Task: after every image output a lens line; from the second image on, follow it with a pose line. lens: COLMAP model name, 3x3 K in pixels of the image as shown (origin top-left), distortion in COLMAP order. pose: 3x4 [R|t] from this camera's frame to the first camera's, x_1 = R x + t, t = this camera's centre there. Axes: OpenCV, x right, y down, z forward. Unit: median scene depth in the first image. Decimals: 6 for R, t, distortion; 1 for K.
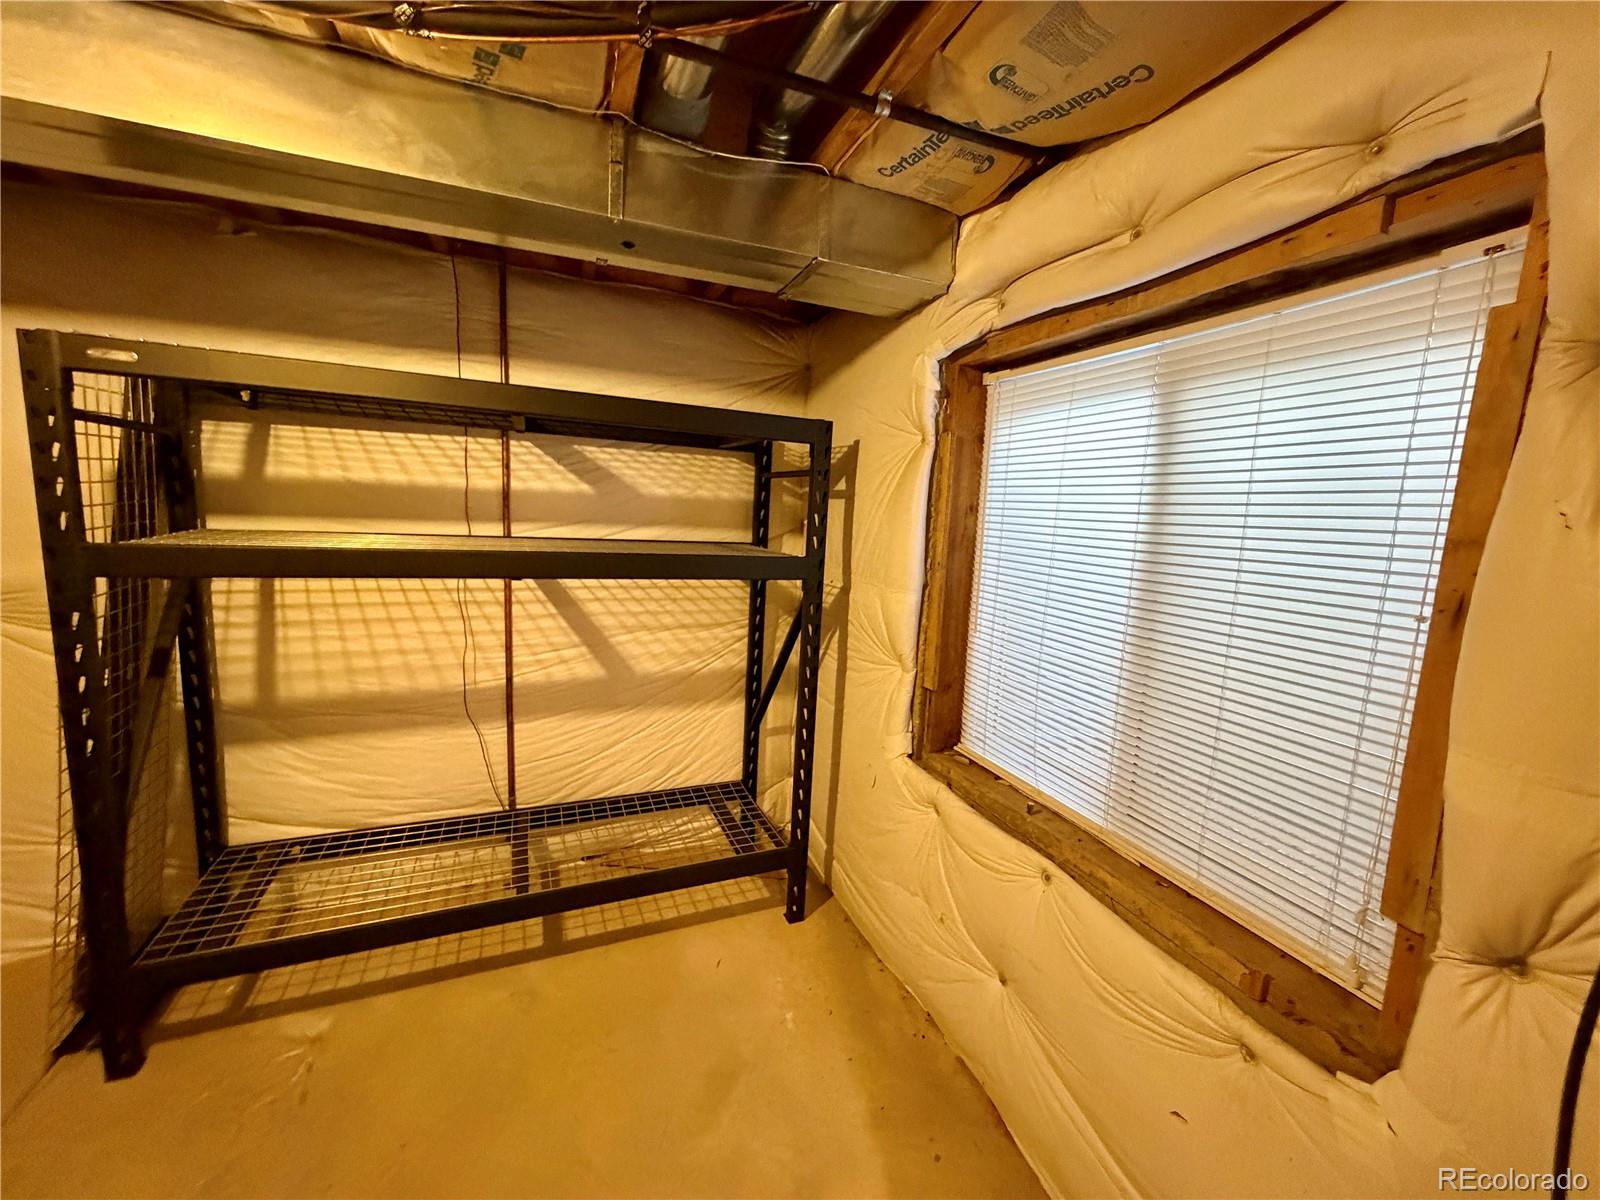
lens RADIAL K [[637.5, 0, 795.6], [0, 637.5, 601.2], [0, 0, 1]] dist [-0.001624, 0.000071]
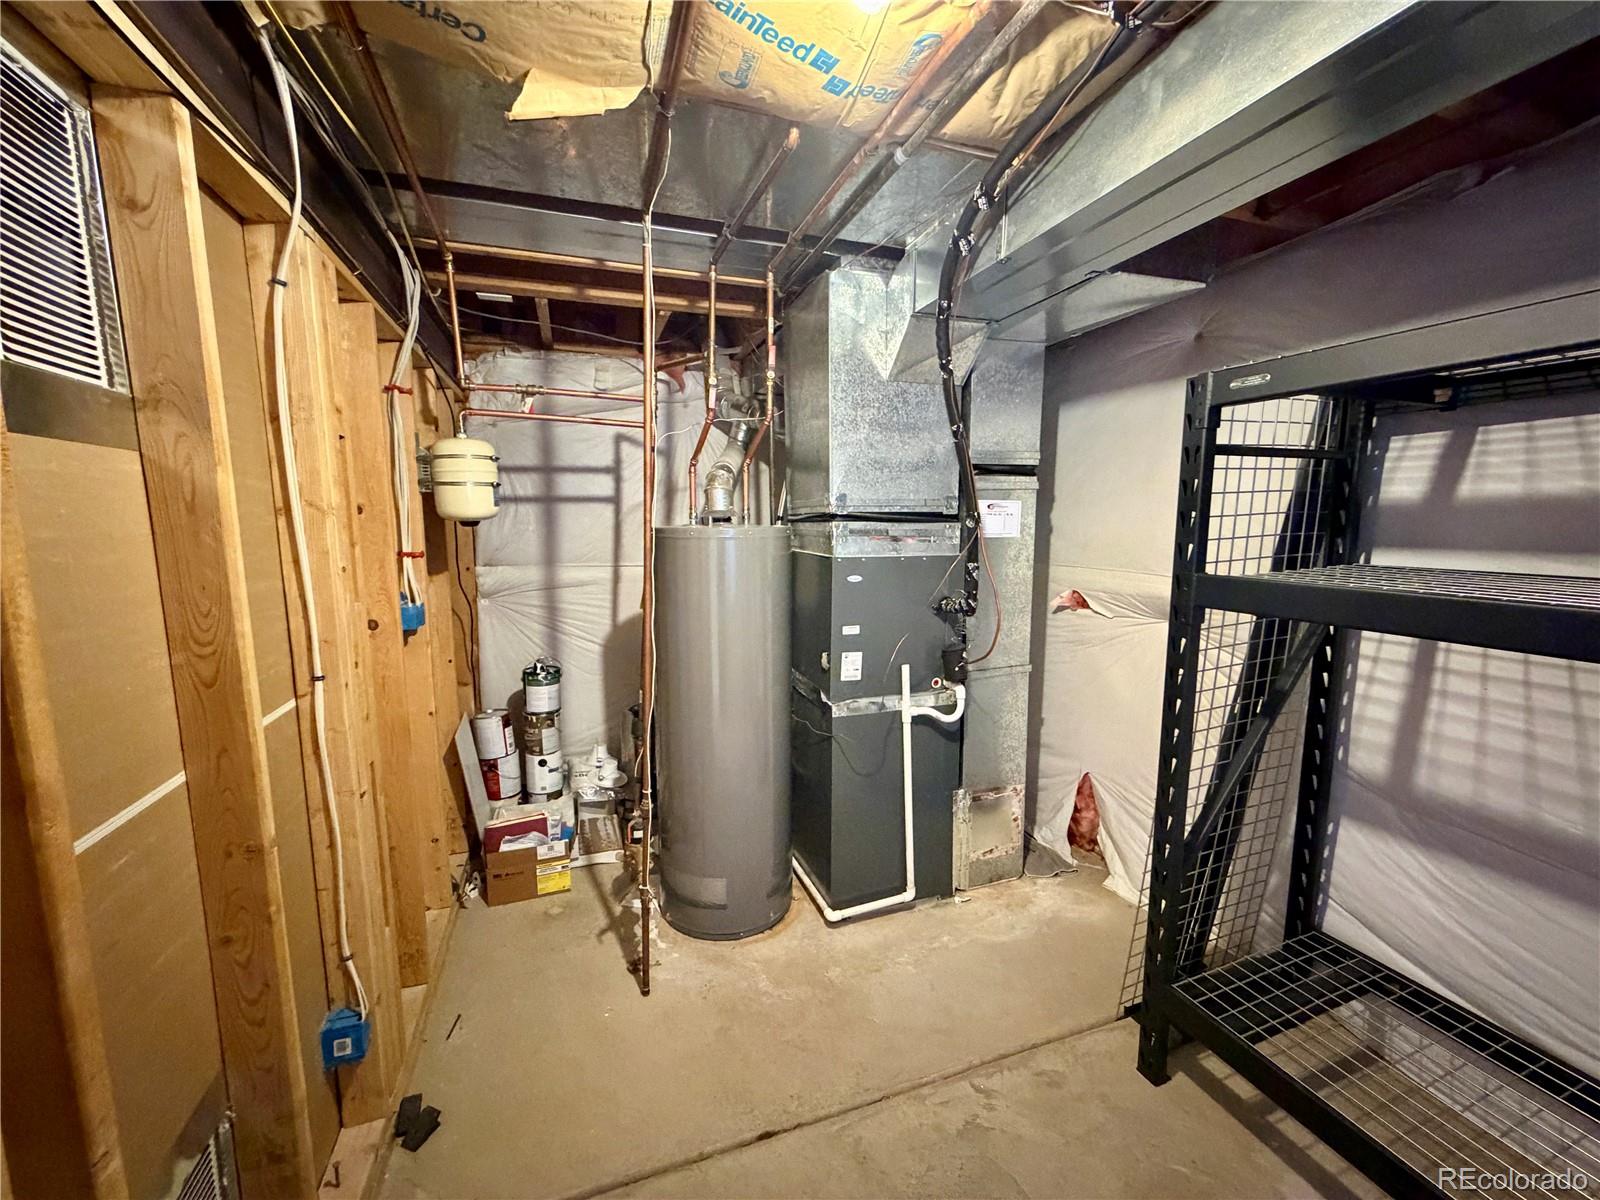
lens RADIAL K [[637.5, 0, 795.6], [0, 637.5, 601.2], [0, 0, 1]] dist [-0.001624, 0.000071]
pose [[-0.038524, 0.086638, -0.995495, -0.042691], [-0.138505, 0.986155, 0.091185, -0.036362], [0.989612, 0.141394, -0.025991, 0.267258]]
